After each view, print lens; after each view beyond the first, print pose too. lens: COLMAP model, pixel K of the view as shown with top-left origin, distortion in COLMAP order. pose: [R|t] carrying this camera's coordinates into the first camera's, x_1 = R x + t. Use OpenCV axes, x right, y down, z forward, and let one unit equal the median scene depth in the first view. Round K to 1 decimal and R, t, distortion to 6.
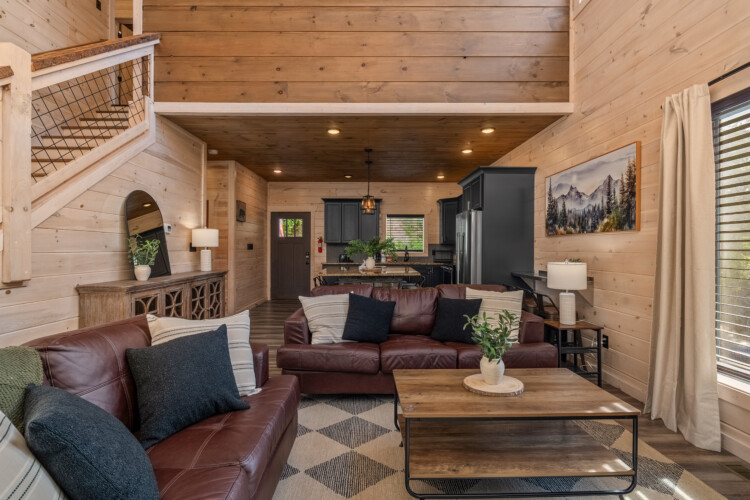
lens RADIAL K [[341.8, 0, 375.6], [0, 341.8, 248.2], [0, 0, 1]] dist [-0.001766, 0.000174]
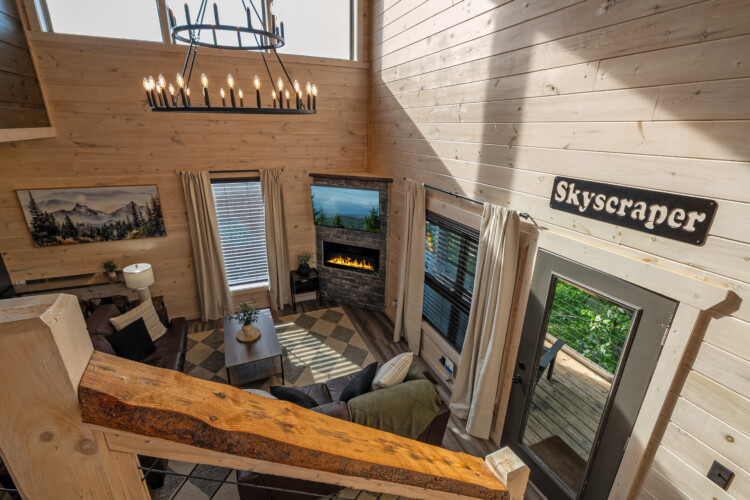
lens RADIAL K [[341.8, 0, 375.5], [0, 341.8, 249.0], [0, 0, 1]] dist [-0.001766, 0.000174]
pose [[-0.368219, -0.326955, 0.870353, -0.904194], [-0.022281, 0.938961, 0.343302, -0.477236], [-0.929472, 0.107018, -0.353029, 0.494529]]
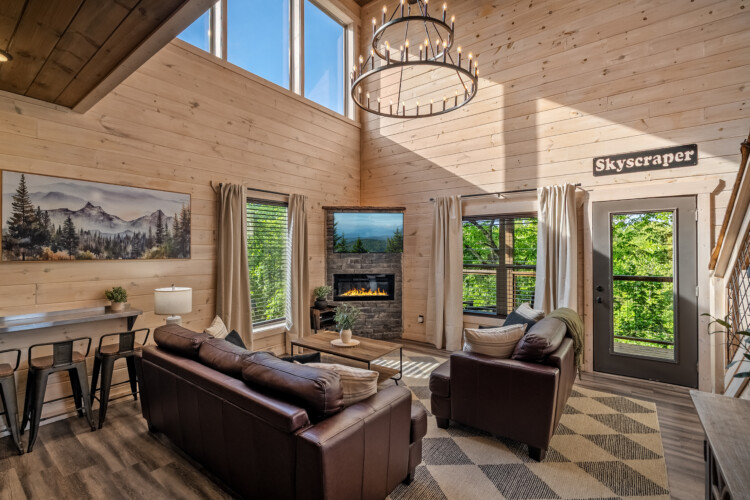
lens RADIAL K [[341.8, 0, 374.7], [0, 341.8, 249.4], [0, 0, 1]] dist [-0.001766, 0.000174]
pose [[-0.791547, -0.002654, 0.611103, -0.517395], [-0.004635, 0.999988, -0.001662, -0.071378], [-0.611091, -0.004148, -0.791549, 1.277173]]
